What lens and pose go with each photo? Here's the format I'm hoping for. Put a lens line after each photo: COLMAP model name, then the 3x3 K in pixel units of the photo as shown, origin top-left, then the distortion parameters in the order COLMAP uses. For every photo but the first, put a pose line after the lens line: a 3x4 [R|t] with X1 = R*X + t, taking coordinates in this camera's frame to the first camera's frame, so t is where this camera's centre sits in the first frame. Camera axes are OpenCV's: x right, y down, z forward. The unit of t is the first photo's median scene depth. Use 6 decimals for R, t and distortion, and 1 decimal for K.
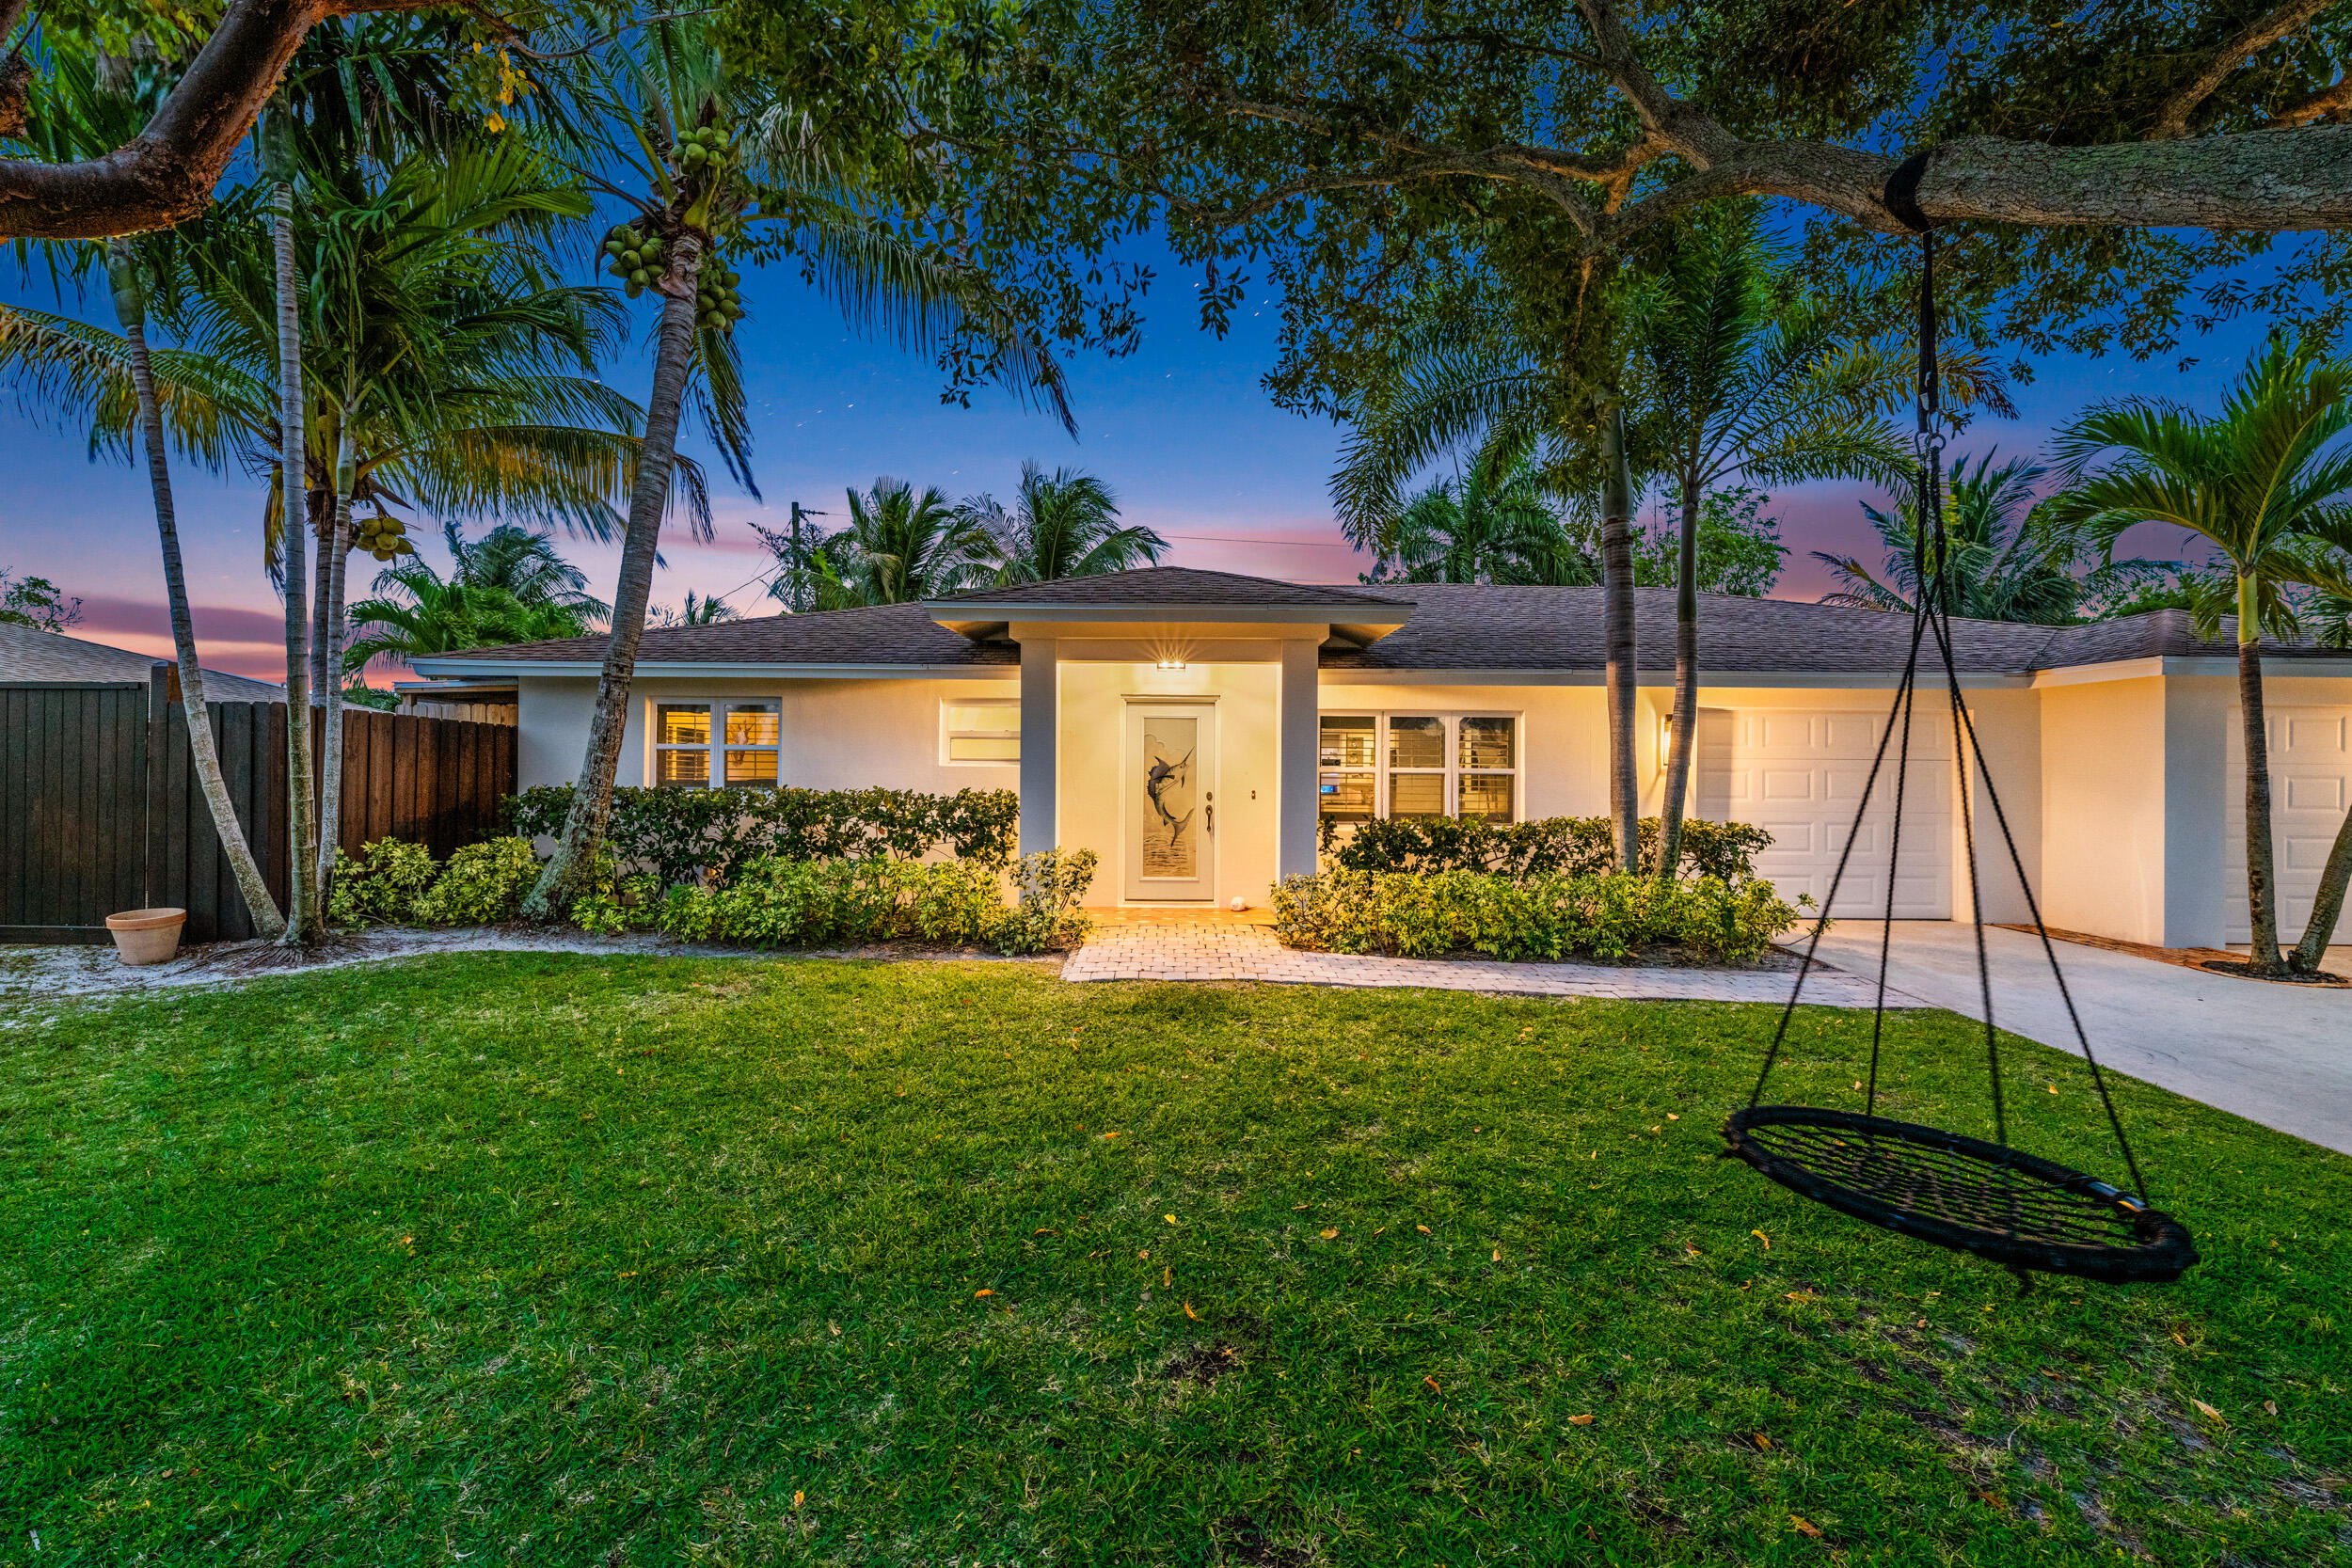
lens RADIAL K [[1036.7, 0, 1139.9], [0, 1036.7, 772.1], [0, 0, 1]] dist [0.001393, 0.000129]
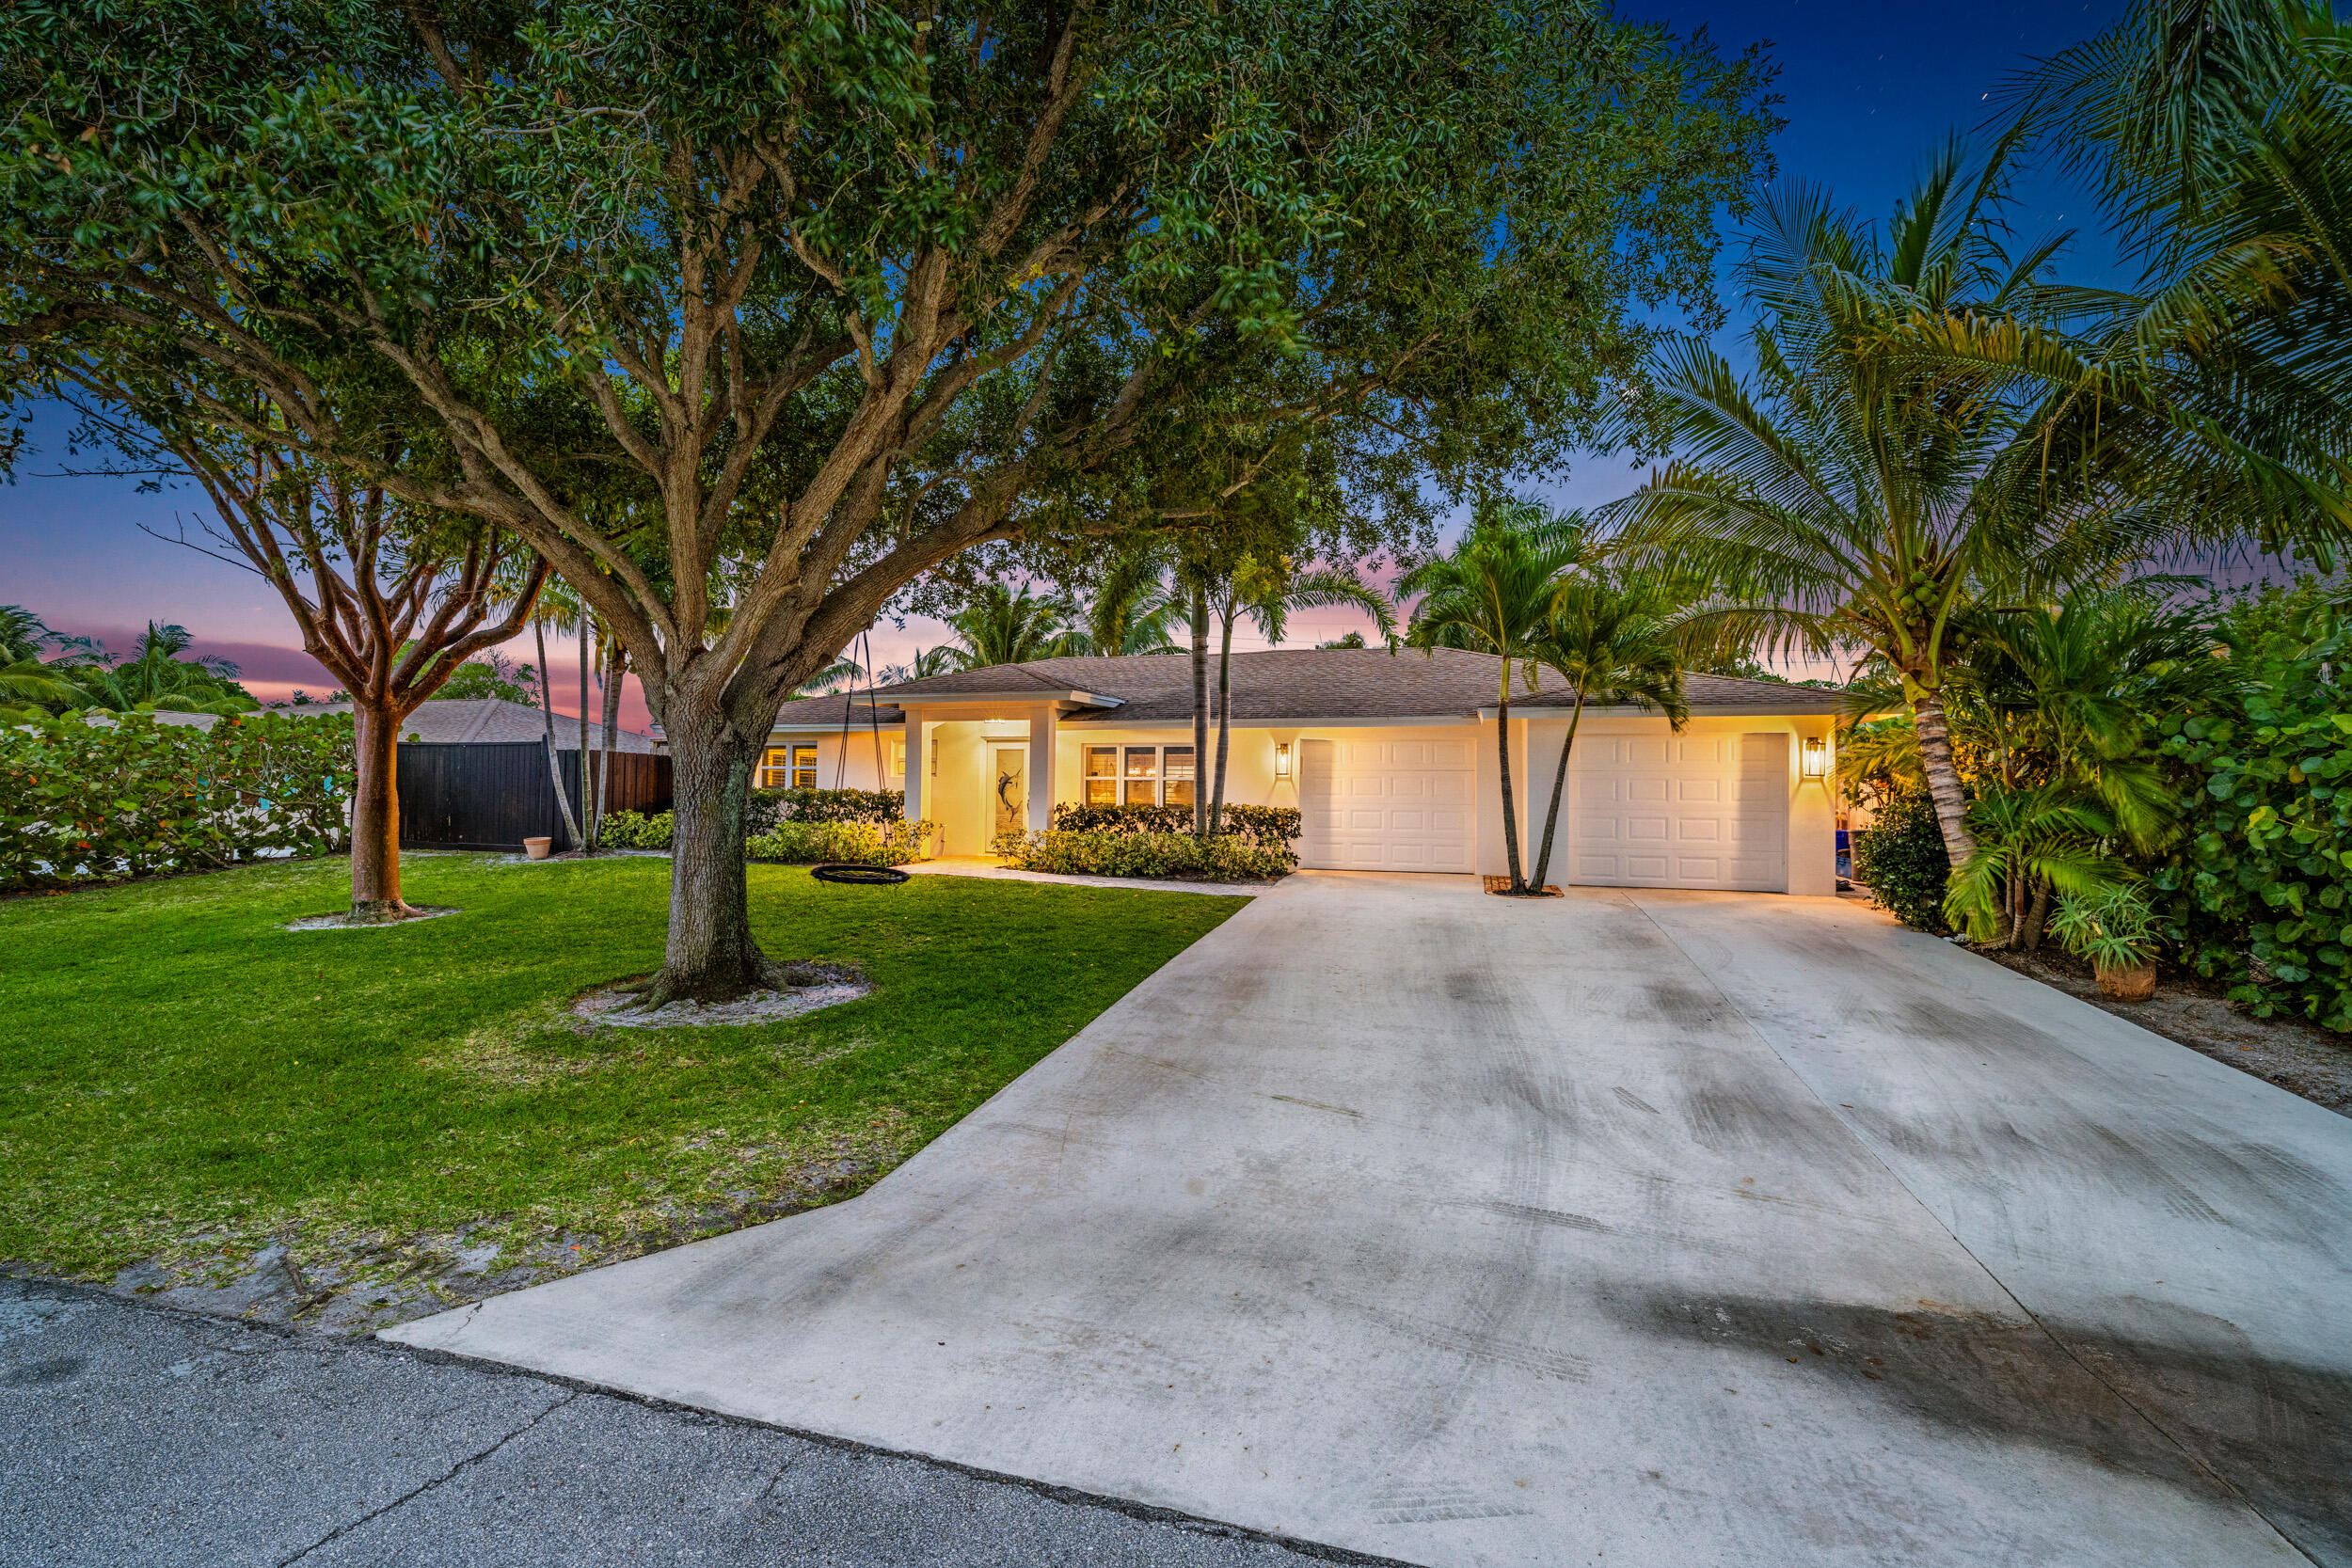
lens RADIAL K [[1081.6, 0, 1176.0], [0, 1081.6, 784.0], [0, 0, 1]] dist [0.000997, 0.000084]
pose [[0.953766, -0.003405, -0.300530, 0.966651], [0.000178, 0.999942, -0.010763, 0.029830], [0.300549, 0.010212, 0.953712, -0.759529]]
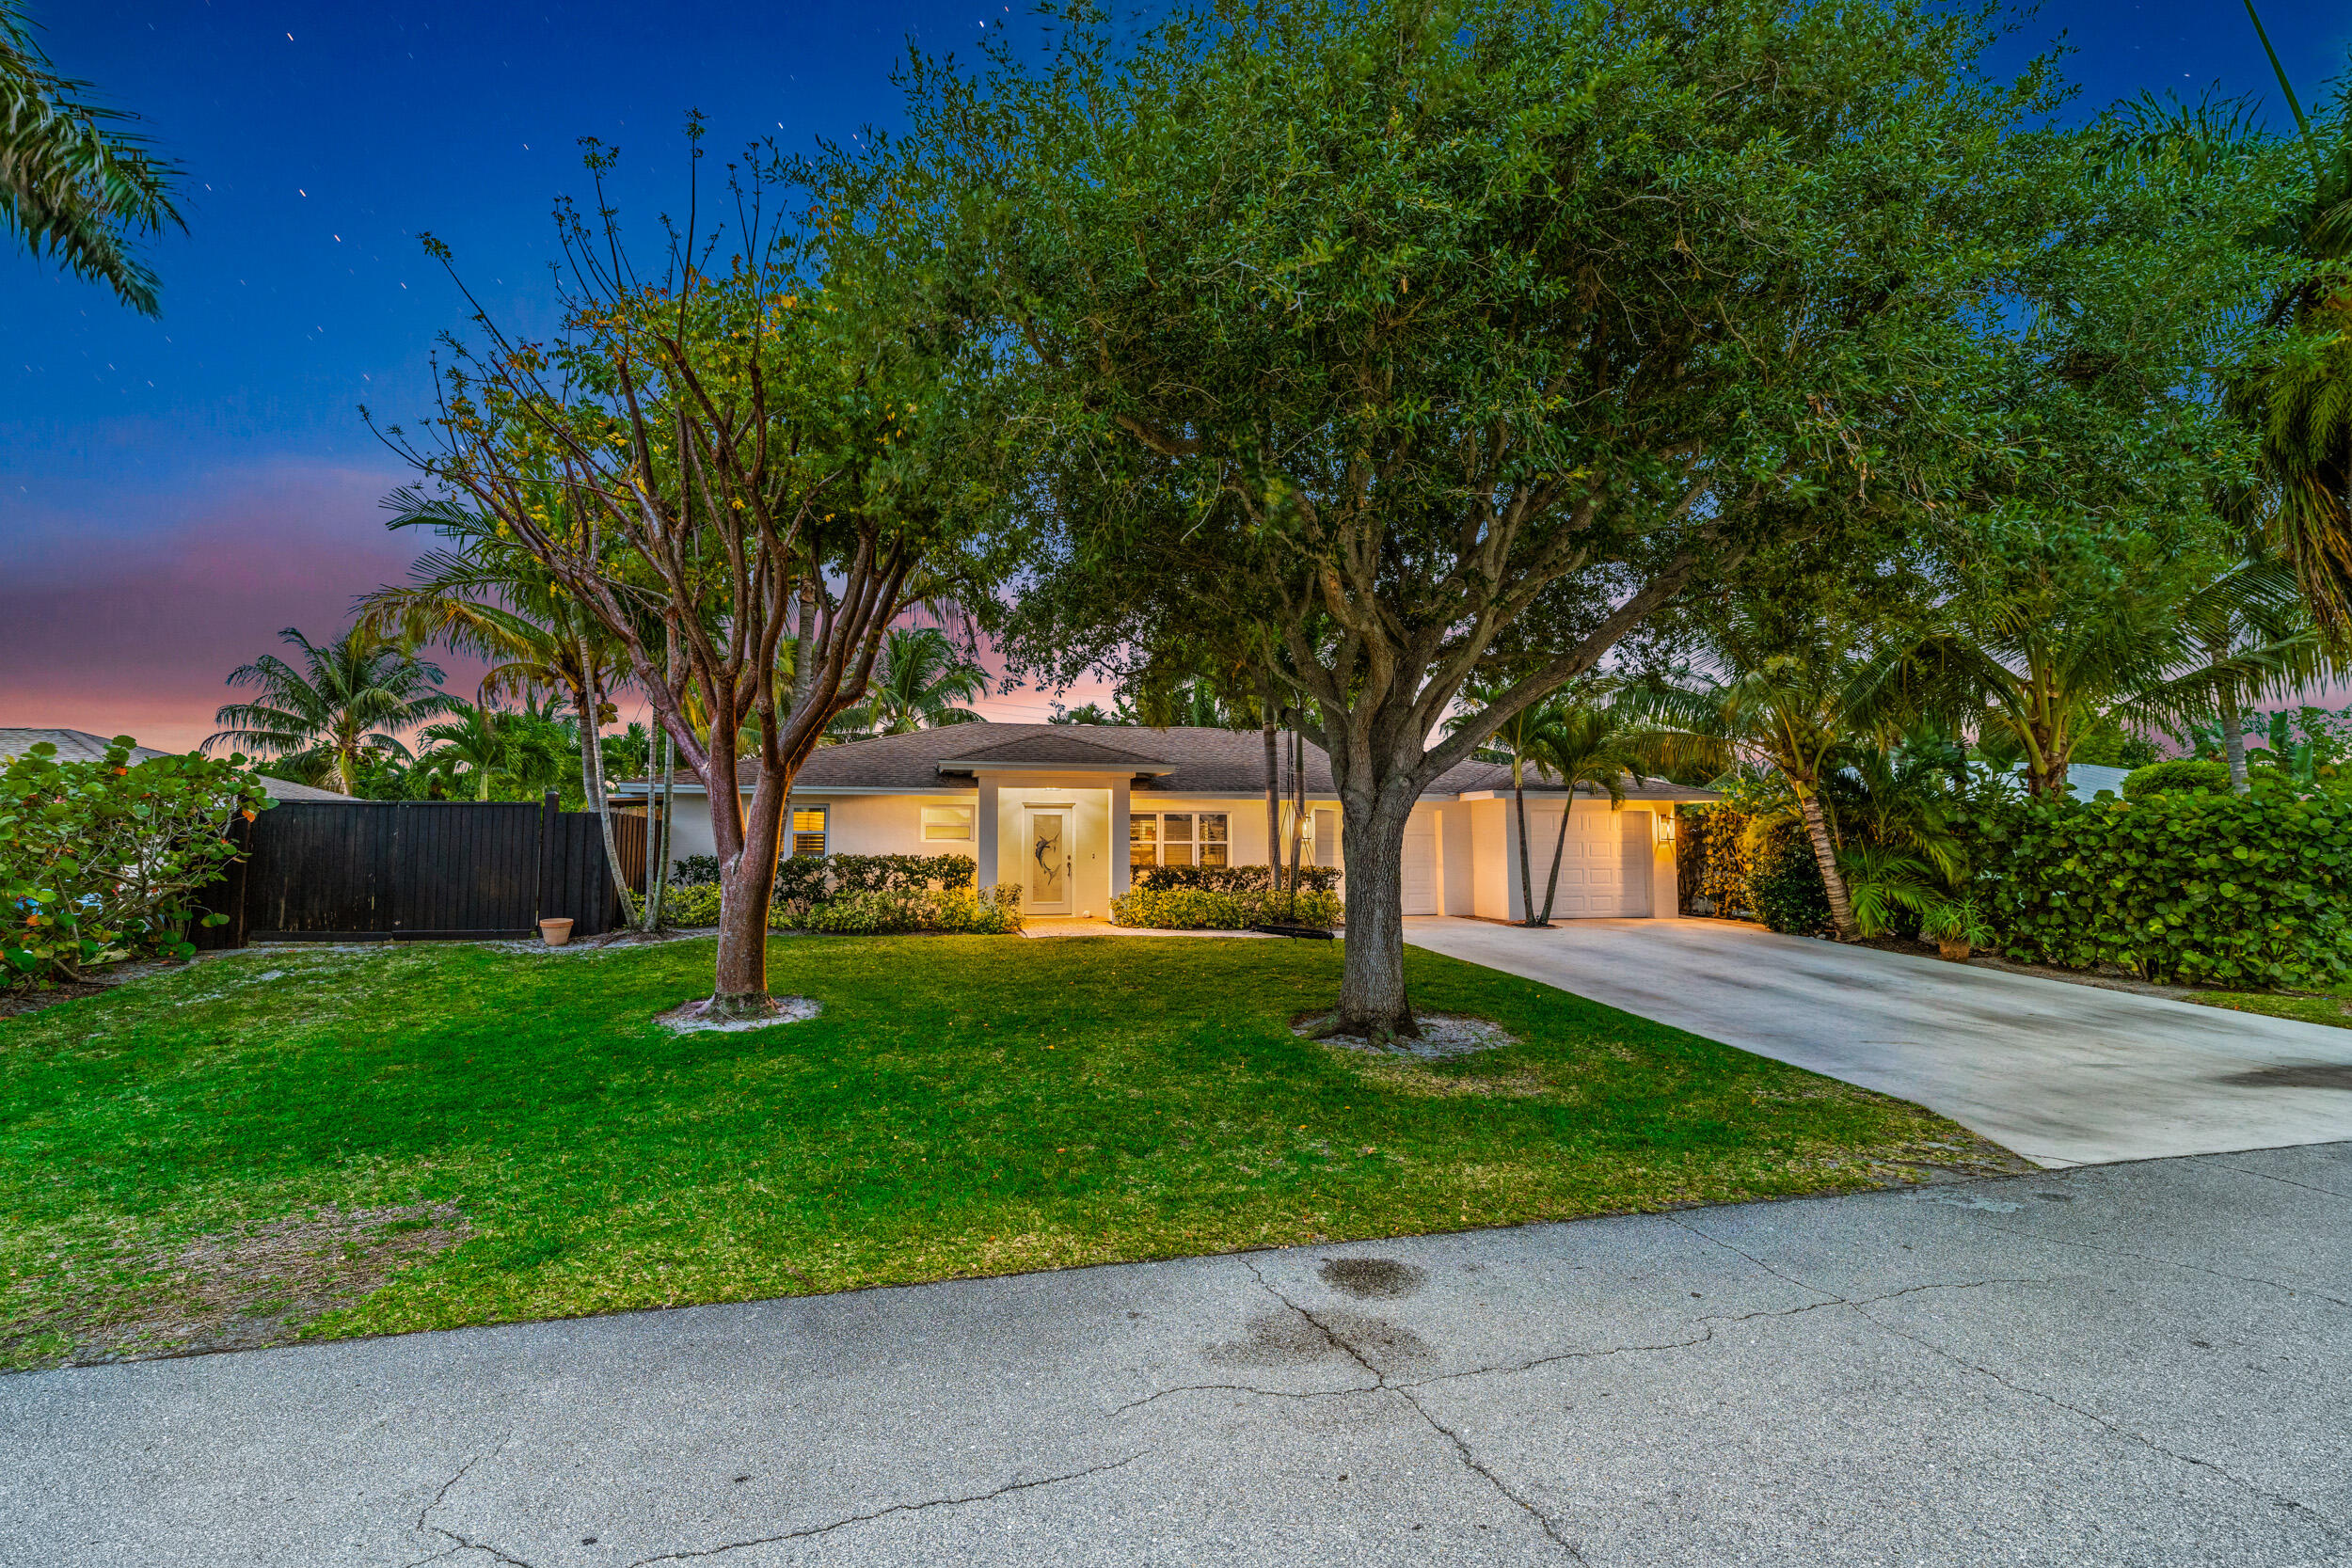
lens RADIAL K [[1081.6, 0, 1176.0], [0, 1081.6, 784.0], [0, 0, 1]] dist [0.000997, 0.000084]
pose [[0.964657, 0.006853, 0.263421, -0.291859], [0.008866, 0.998252, -0.058437, 0.008455], [-0.263361, 0.058707, 0.962909, -1.028835]]
